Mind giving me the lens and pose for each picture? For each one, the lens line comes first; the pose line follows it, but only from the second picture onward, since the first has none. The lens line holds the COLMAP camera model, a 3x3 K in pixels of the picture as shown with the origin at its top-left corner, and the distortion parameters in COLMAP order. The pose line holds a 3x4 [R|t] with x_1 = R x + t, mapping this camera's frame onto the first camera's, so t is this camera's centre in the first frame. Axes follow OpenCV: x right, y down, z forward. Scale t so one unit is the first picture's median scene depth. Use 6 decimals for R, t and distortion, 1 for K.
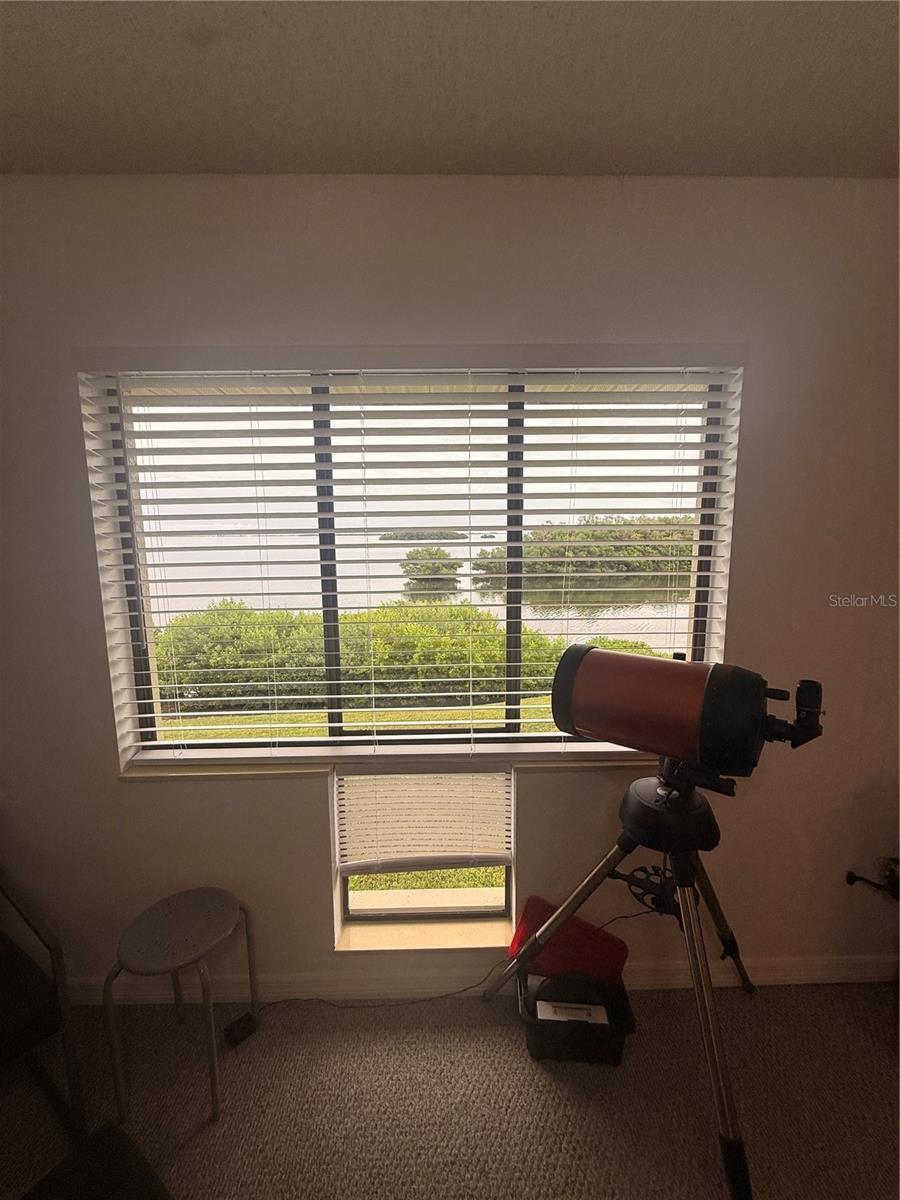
lens RADIAL K [[480.3, 0, 448.6], [0, 480.3, 599.0], [0, 0, 1]] dist [0.000069, 0.000125]
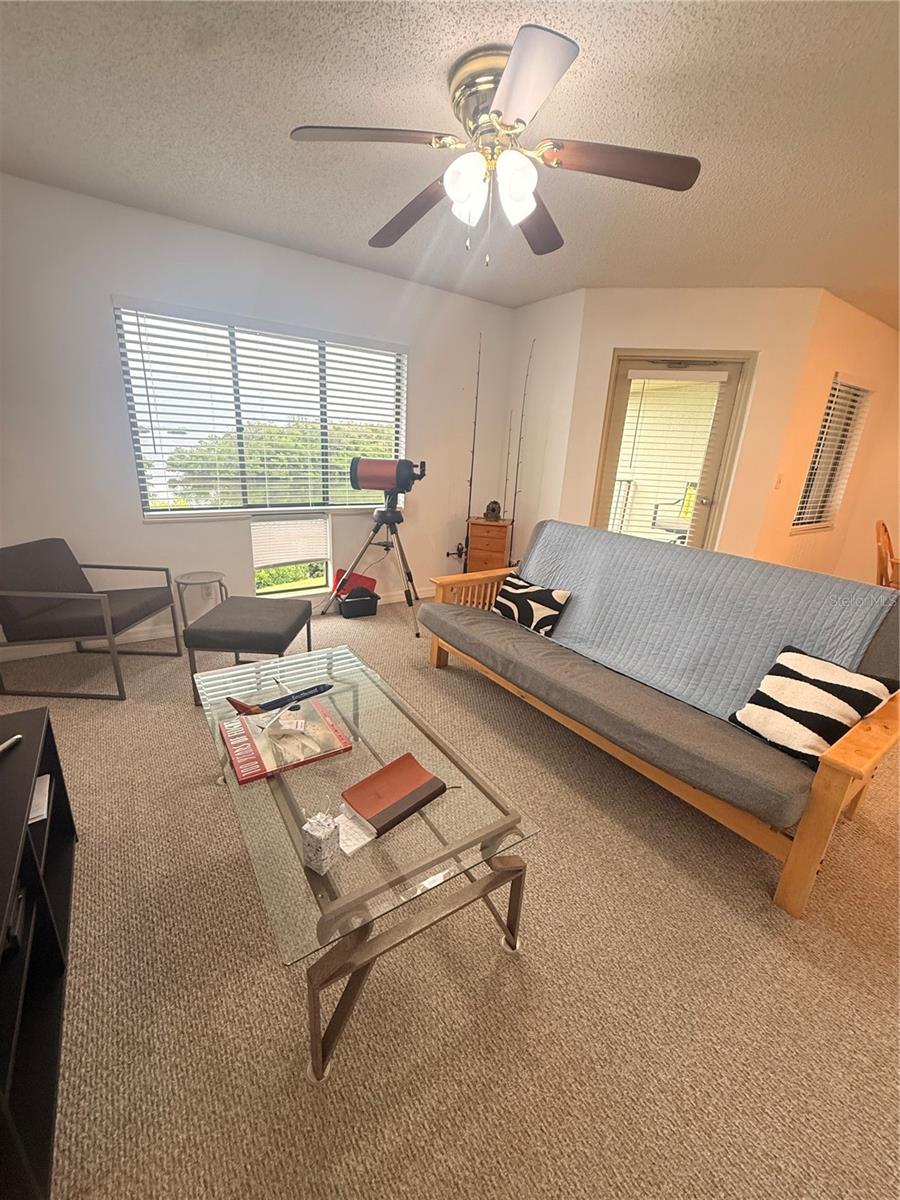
lens RADIAL K [[479.8, 0, 448.7], [0, 479.8, 596.9], [0, 0, 1]] dist [0.000131, 0.000000]
pose [[0.839943, -0.115491, 0.530244, -0.695210], [0.013859, 0.981338, 0.191789, 0.298875], [-0.542498, -0.153743, 0.825868, -1.401967]]
